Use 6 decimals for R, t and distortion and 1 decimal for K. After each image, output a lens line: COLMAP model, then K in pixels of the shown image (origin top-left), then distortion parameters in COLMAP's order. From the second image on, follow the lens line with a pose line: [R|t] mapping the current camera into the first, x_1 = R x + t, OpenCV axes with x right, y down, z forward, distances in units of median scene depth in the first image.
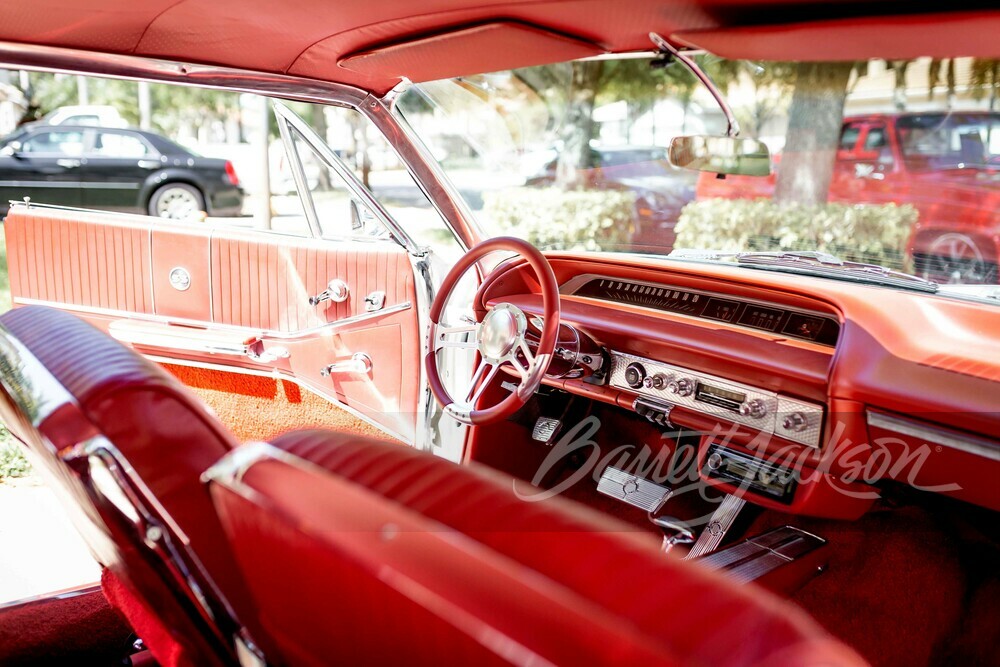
lens RADIAL K [[1003.3, 0, 500.0], [0, 1003.3, 333.5], [0, 0, 1]] dist [0.049138, -0.002288]
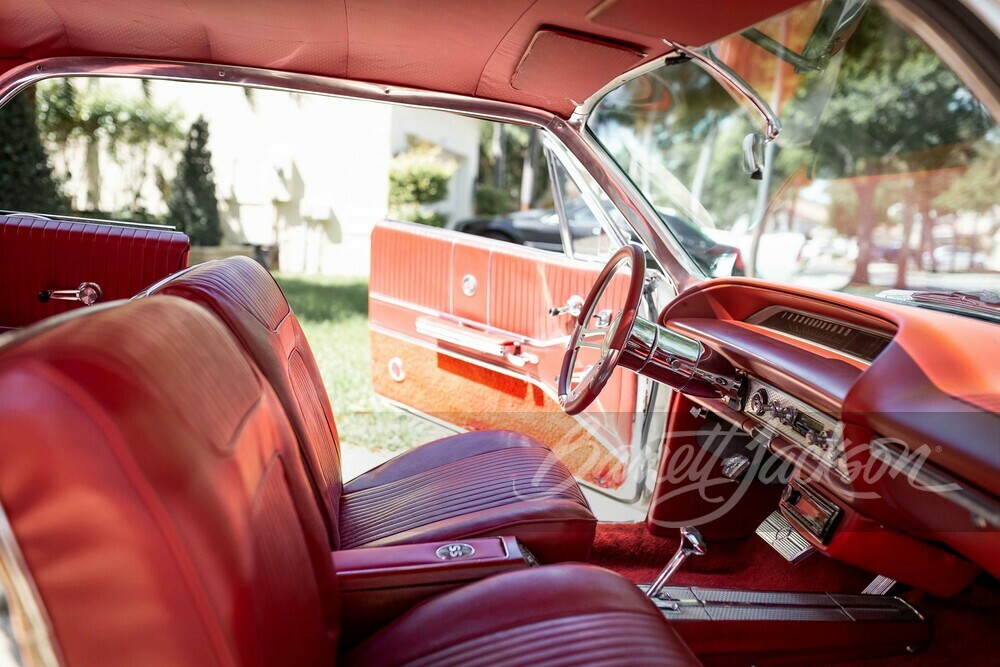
lens RADIAL K [[1006.3, 0, 500.0], [0, 1006.3, 333.5], [0, 0, 1]] dist [0.002902, -0.001715]
pose [[0.821713, 0.108275, -0.559521, 0.457334], [-0.165244, 0.984876, -0.052090, 0.068052], [0.545419, 0.135261, 0.827177, 0.064152]]
